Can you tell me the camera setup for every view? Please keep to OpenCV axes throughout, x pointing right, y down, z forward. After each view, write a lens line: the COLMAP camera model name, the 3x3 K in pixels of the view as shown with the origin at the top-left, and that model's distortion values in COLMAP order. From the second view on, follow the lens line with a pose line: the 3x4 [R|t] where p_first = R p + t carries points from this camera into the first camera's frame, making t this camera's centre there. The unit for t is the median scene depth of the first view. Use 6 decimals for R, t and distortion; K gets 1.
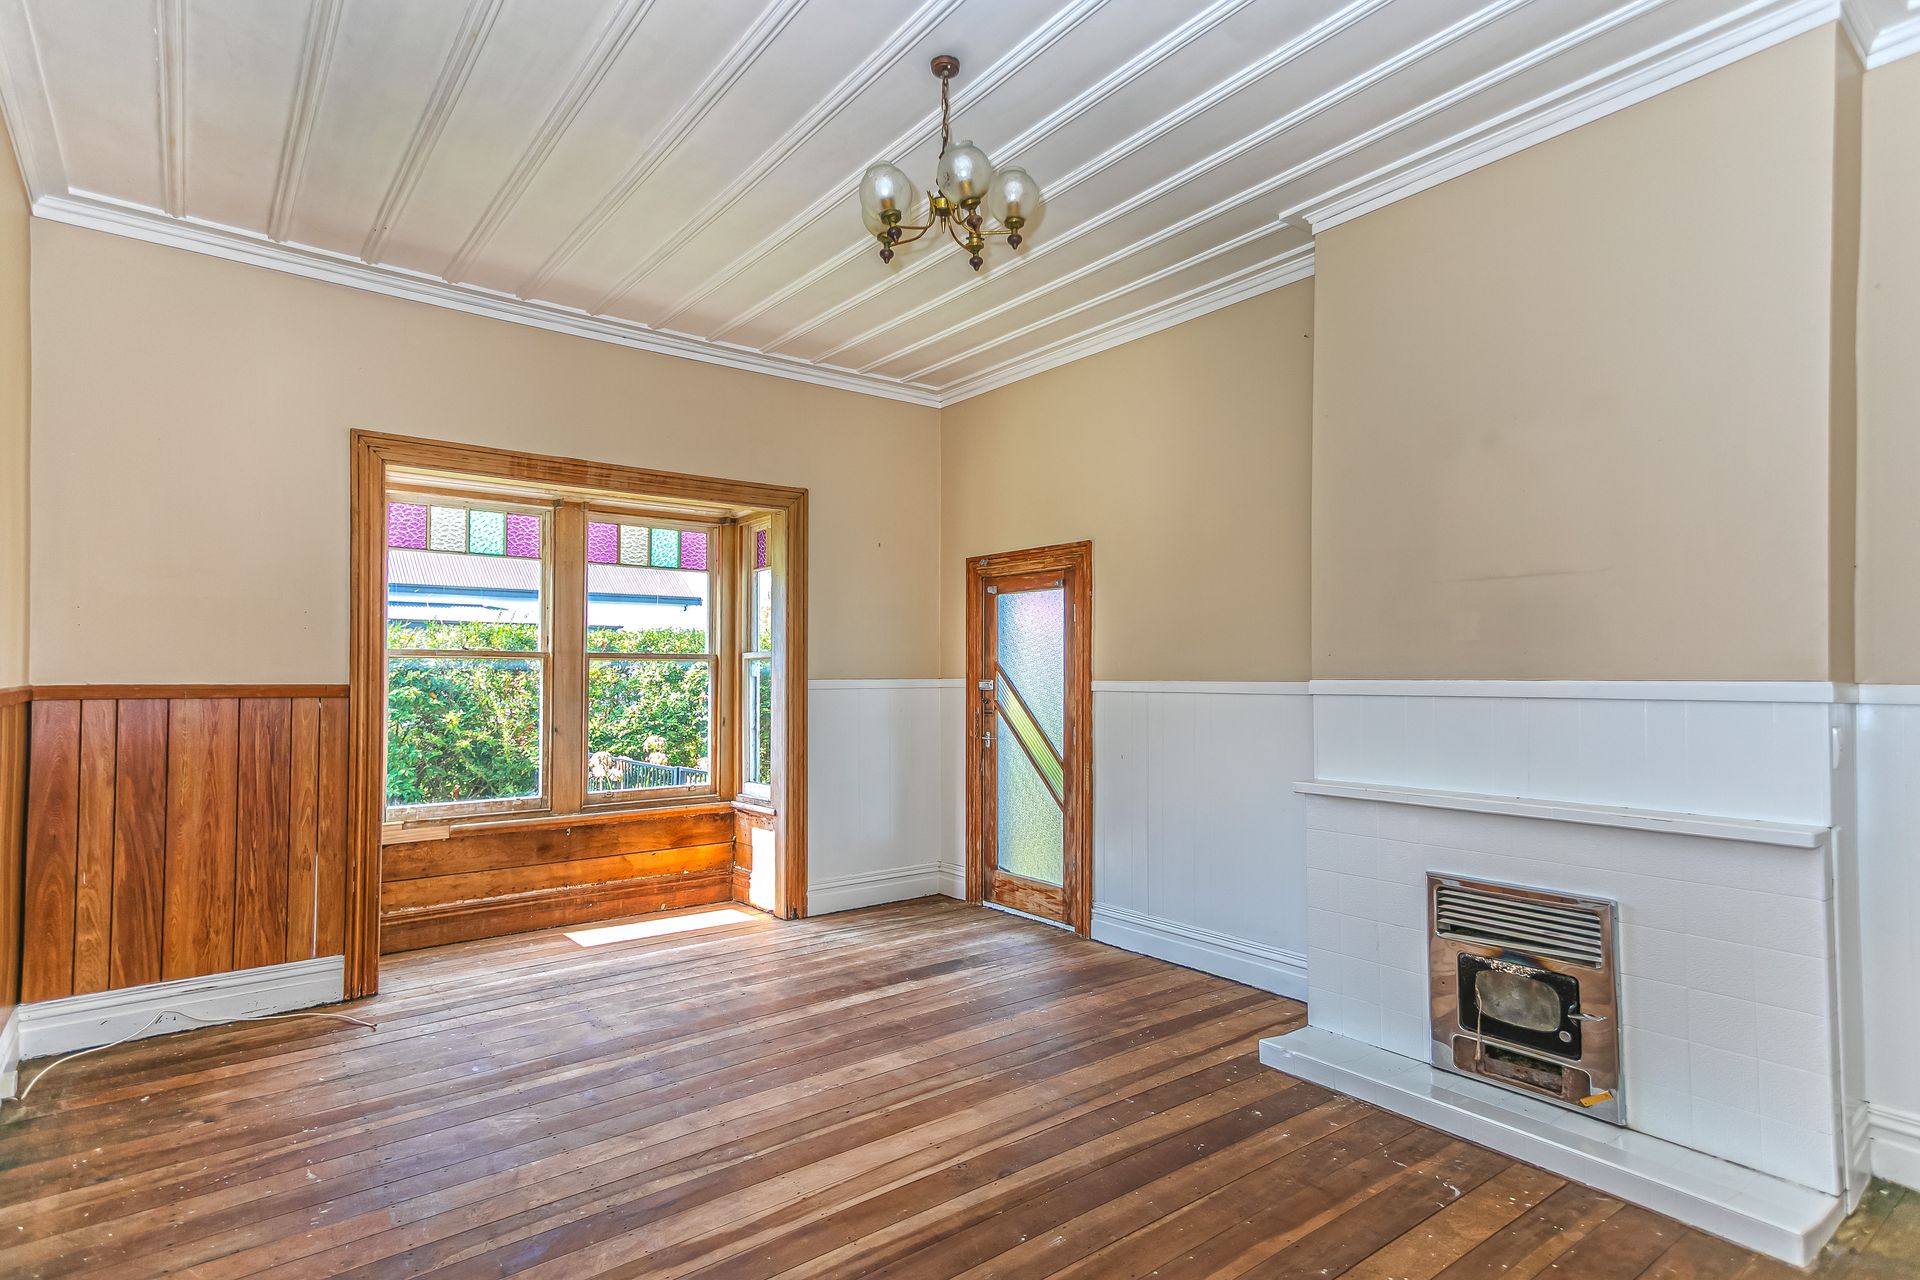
lens RADIAL K [[992.6, 0, 926.3], [0, 992.6, 667.1], [0, 0, 1]] dist [0.044288, 0.000013]
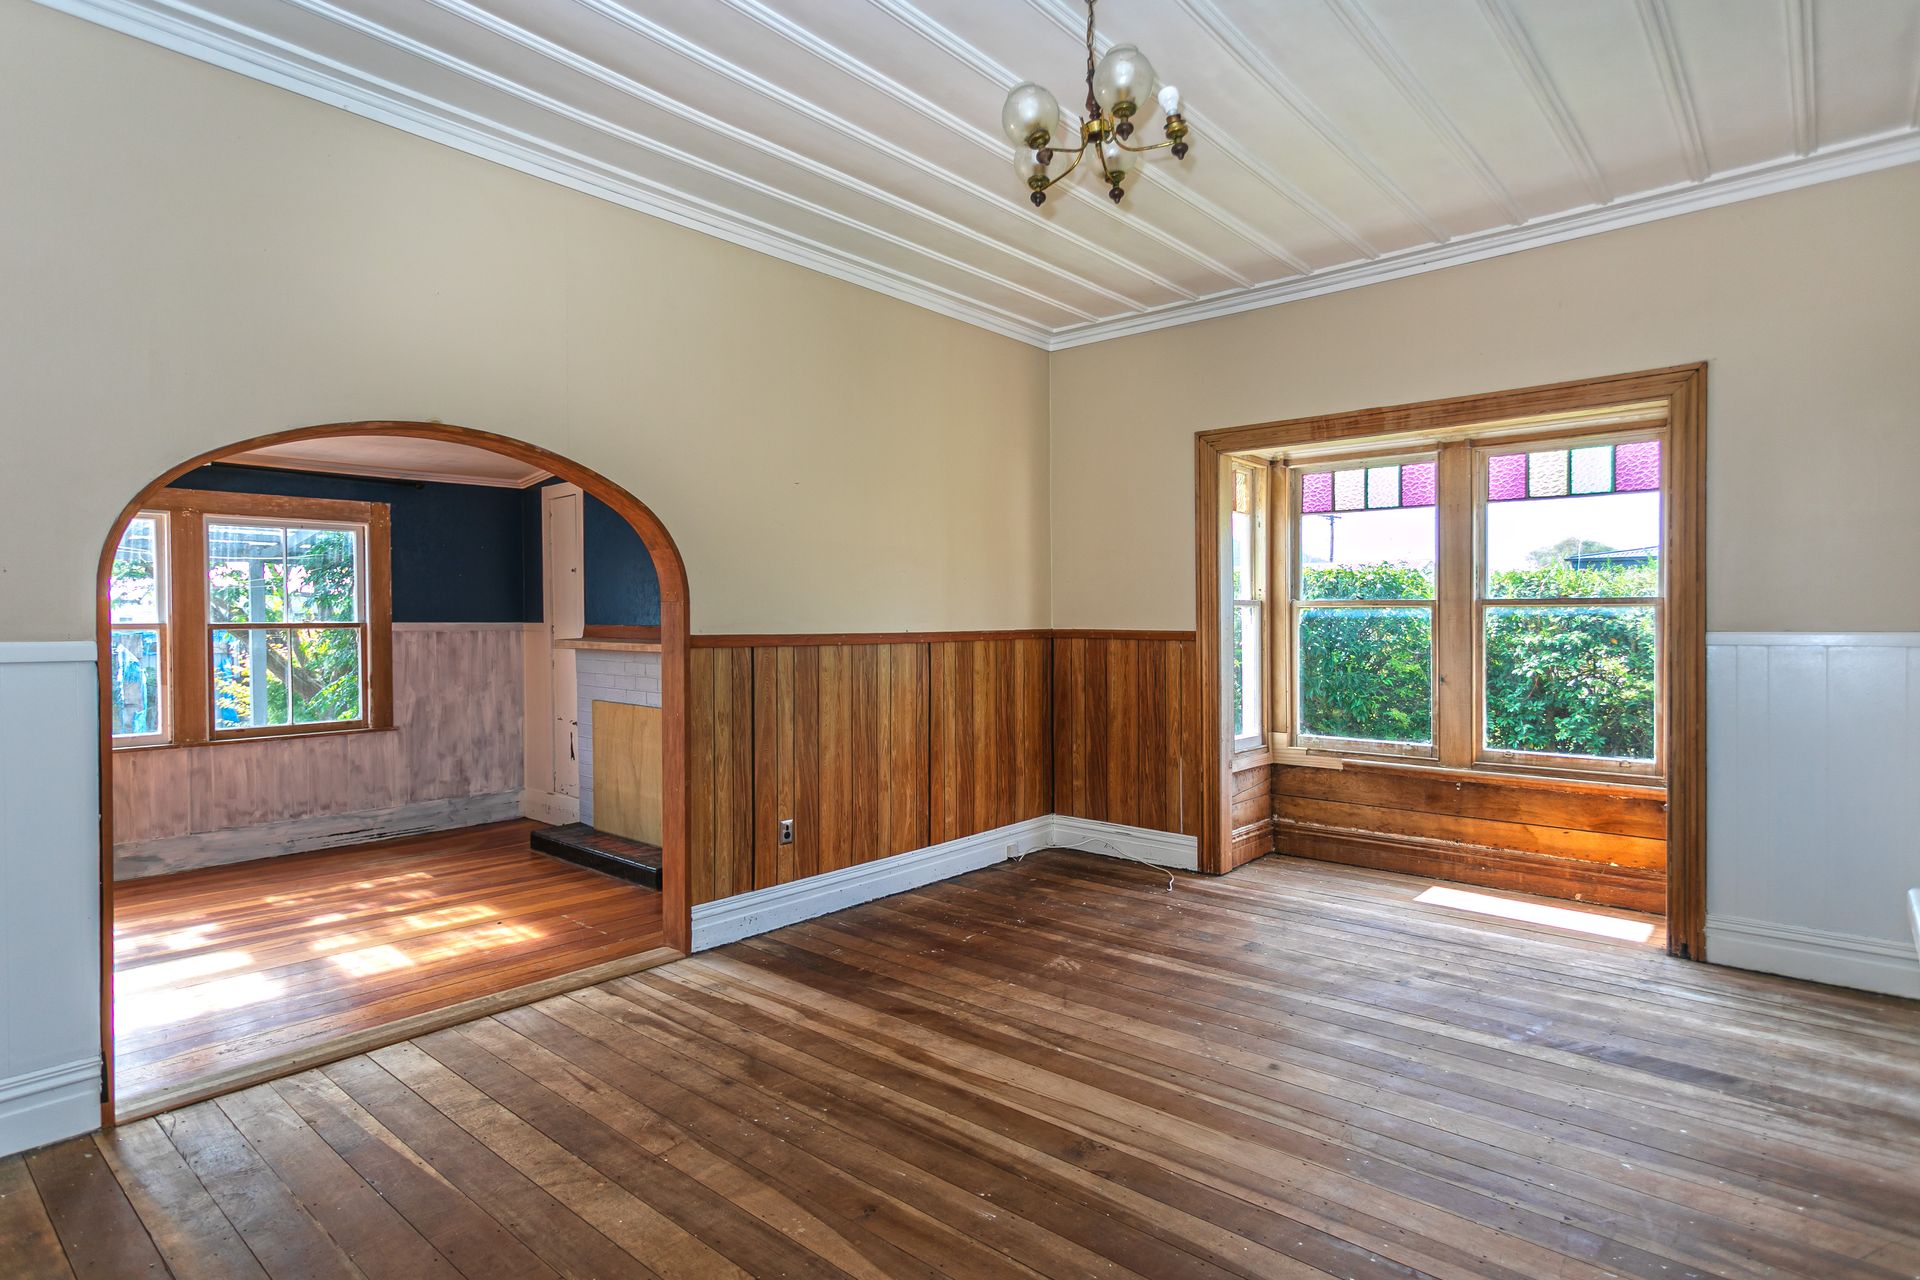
lens RADIAL K [[1001.5, 0, 1020.7], [0, 1001.5, 648.1], [0, 0, 1]] dist [0.002096, 0.000049]
pose [[0.229225, 0.030000, -0.972911, 0.515291], [0.009975, 0.999400, 0.033167, -0.004790], [0.973322, -0.017307, 0.228788, 0.397230]]
